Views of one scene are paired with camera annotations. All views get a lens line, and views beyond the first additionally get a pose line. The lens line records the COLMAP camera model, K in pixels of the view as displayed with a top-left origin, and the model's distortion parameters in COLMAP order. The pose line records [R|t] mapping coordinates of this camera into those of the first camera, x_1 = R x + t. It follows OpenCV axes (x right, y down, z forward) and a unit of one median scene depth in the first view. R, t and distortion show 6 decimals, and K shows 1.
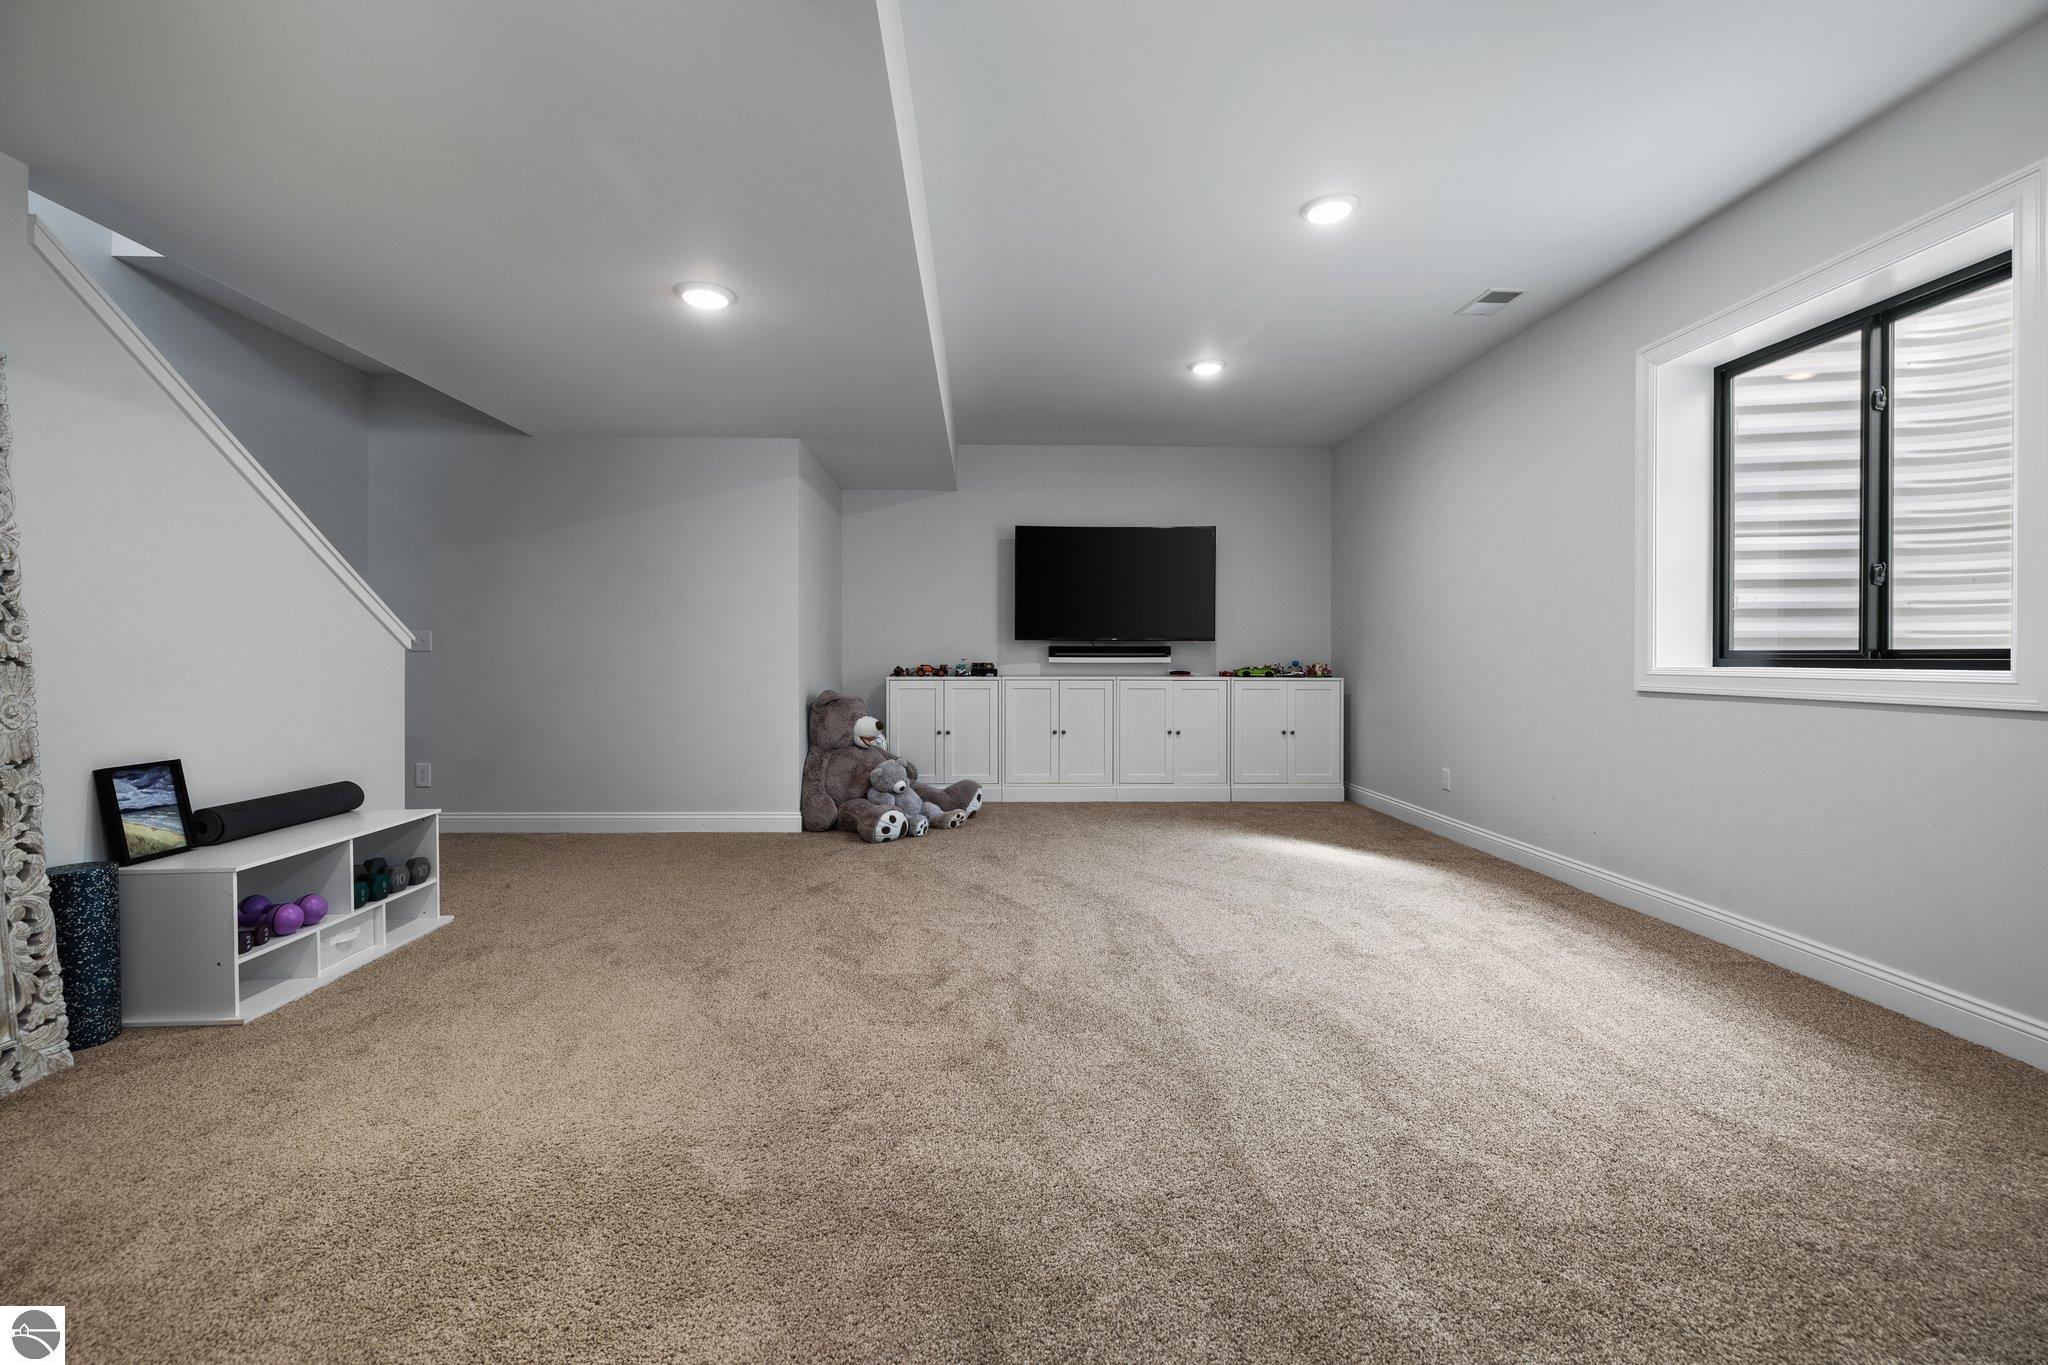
lens RADIAL K [[873.8, 0, 1026.0], [0, 873.8, 663.1], [0, 0, 1]] dist [-0.001557, -0.000281]
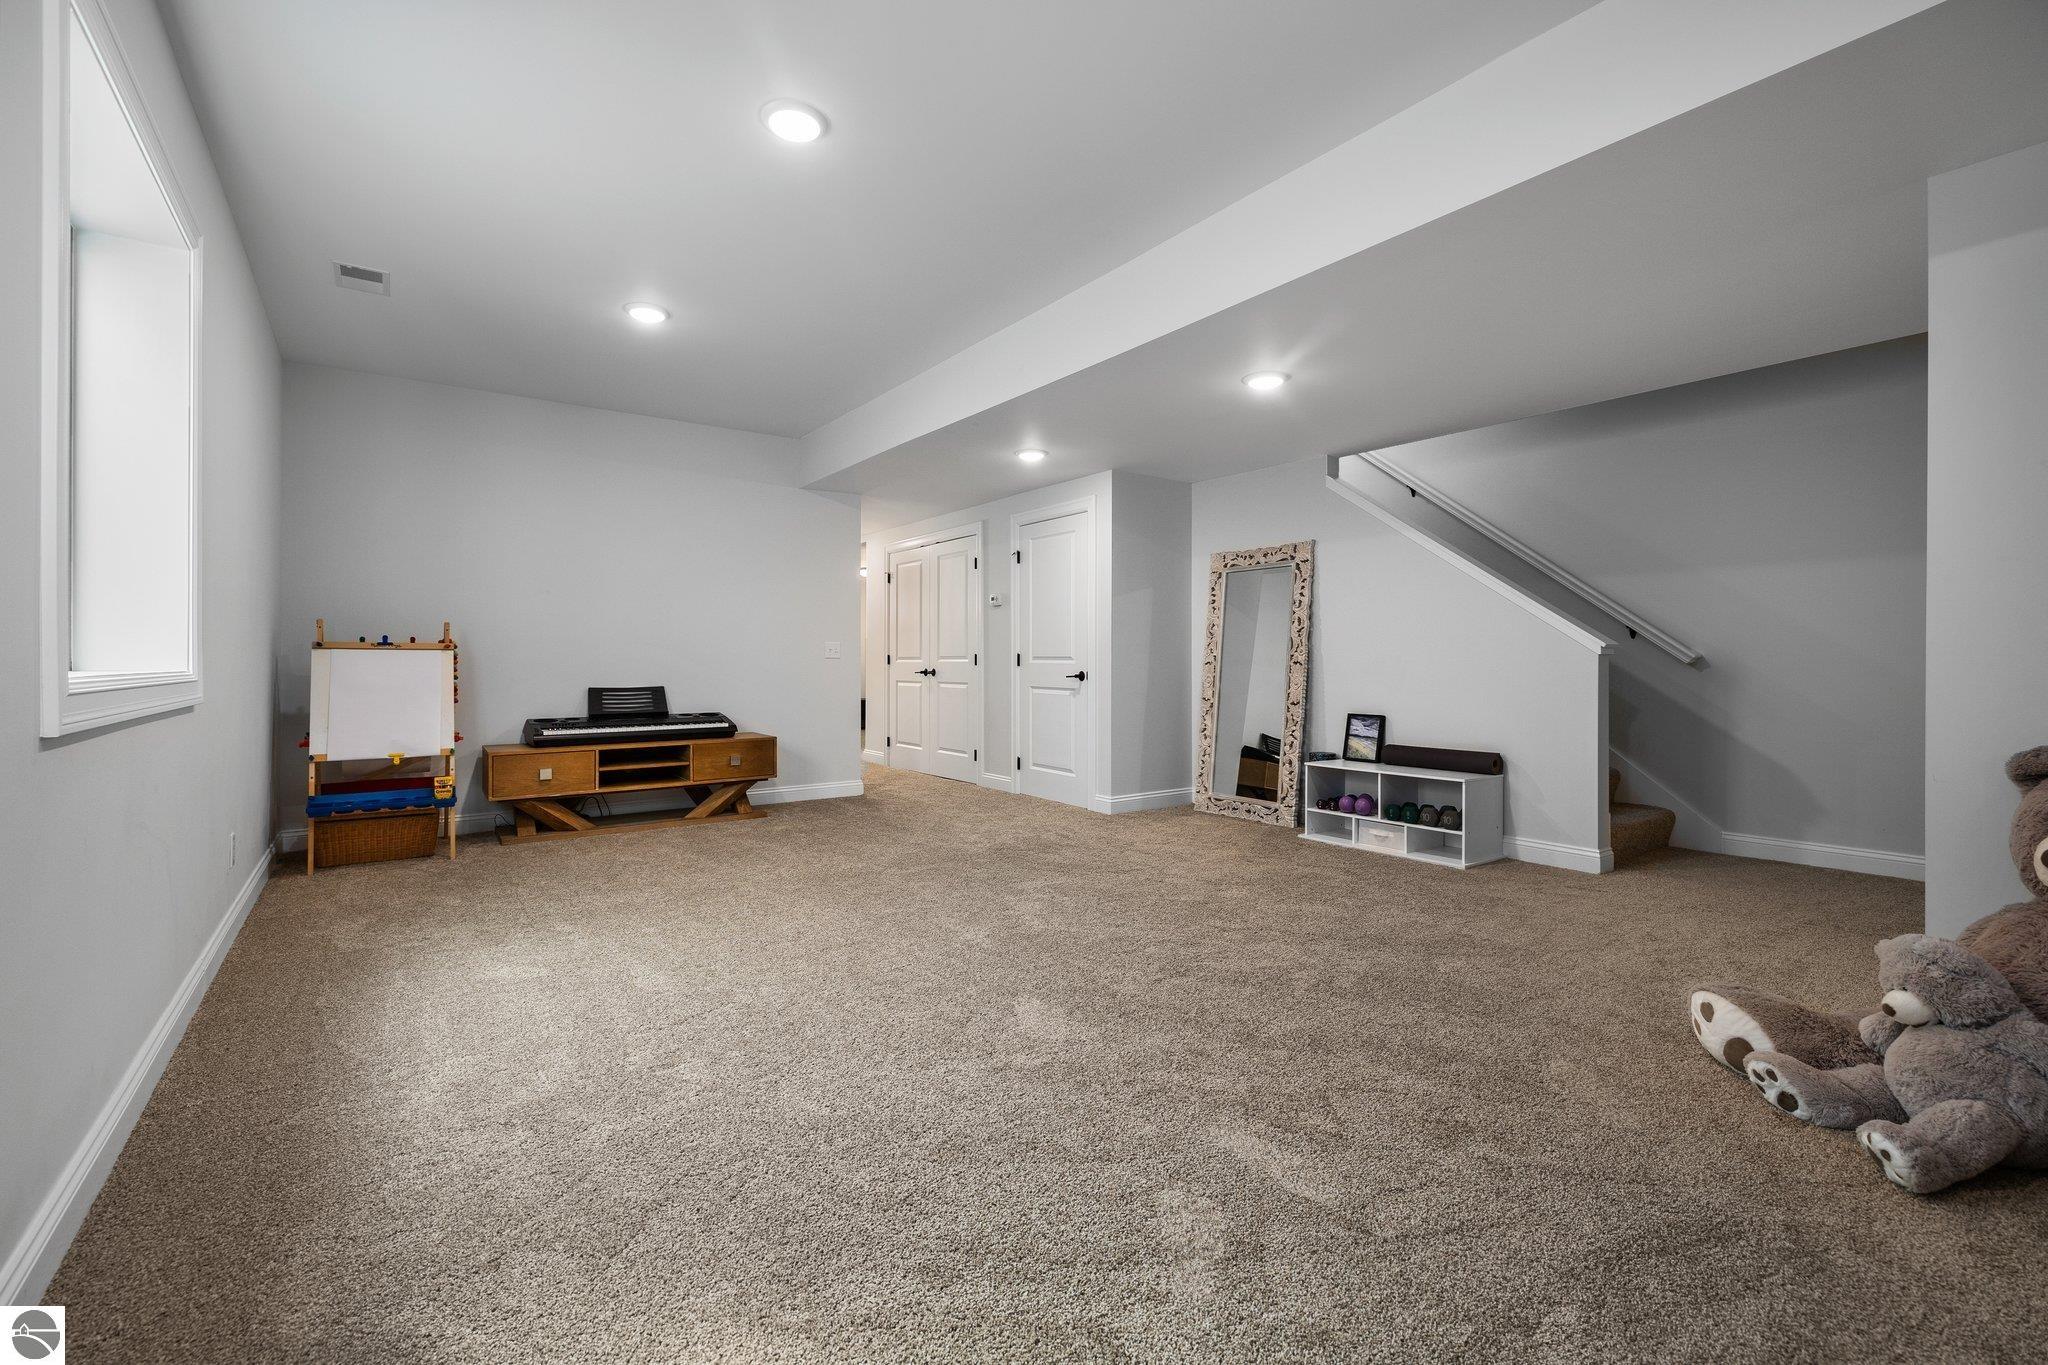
lens RADIAL K [[873.8, 0, 1026.0], [0, 873.8, 663.1], [0, 0, 1]] dist [-0.001557, -0.000281]
pose [[-0.838349, 0.002635, -0.545128, 0.706132], [-0.002183, 0.999964, 0.008190, -0.016751], [0.545130, 0.008056, -0.838313, 2.143809]]
